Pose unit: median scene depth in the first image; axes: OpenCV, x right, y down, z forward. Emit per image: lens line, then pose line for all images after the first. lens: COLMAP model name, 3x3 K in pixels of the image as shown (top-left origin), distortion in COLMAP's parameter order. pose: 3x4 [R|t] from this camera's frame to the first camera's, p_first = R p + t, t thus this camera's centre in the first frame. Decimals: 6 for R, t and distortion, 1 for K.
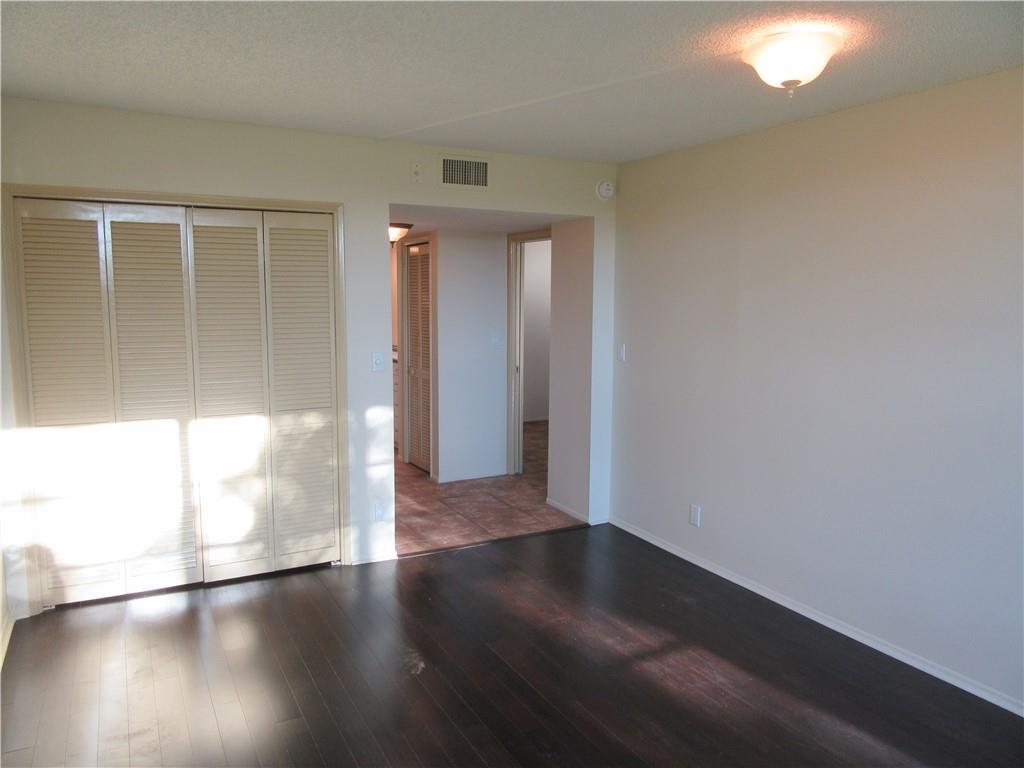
lens RADIAL K [[751.2, 0, 514.1], [0, 751.2, 383.5], [0, 0, 1]] dist [-0.013688, 0.005922]
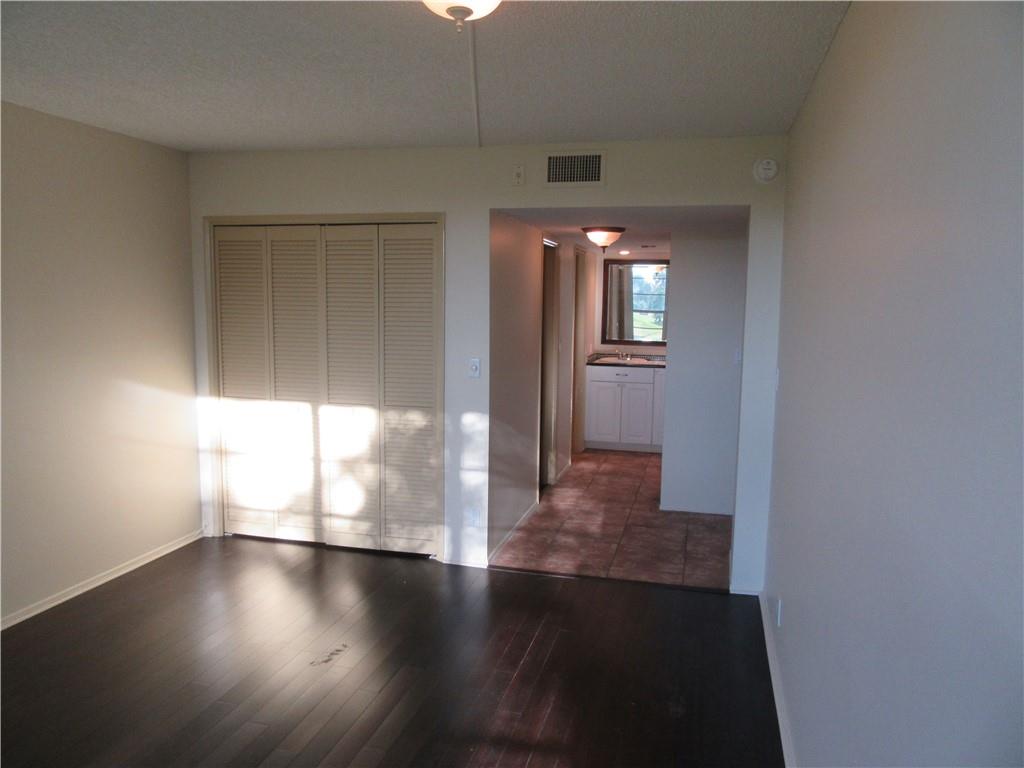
lens RADIAL K [[751.2, 0, 514.1], [0, 751.2, 383.5], [0, 0, 1]] dist [-0.013688, 0.005922]
pose [[0.739345, 0.081145, -0.668420, 0.533278], [-0.089123, 0.995771, 0.022305, -0.035371], [0.667403, 0.043080, 0.743450, 0.292966]]
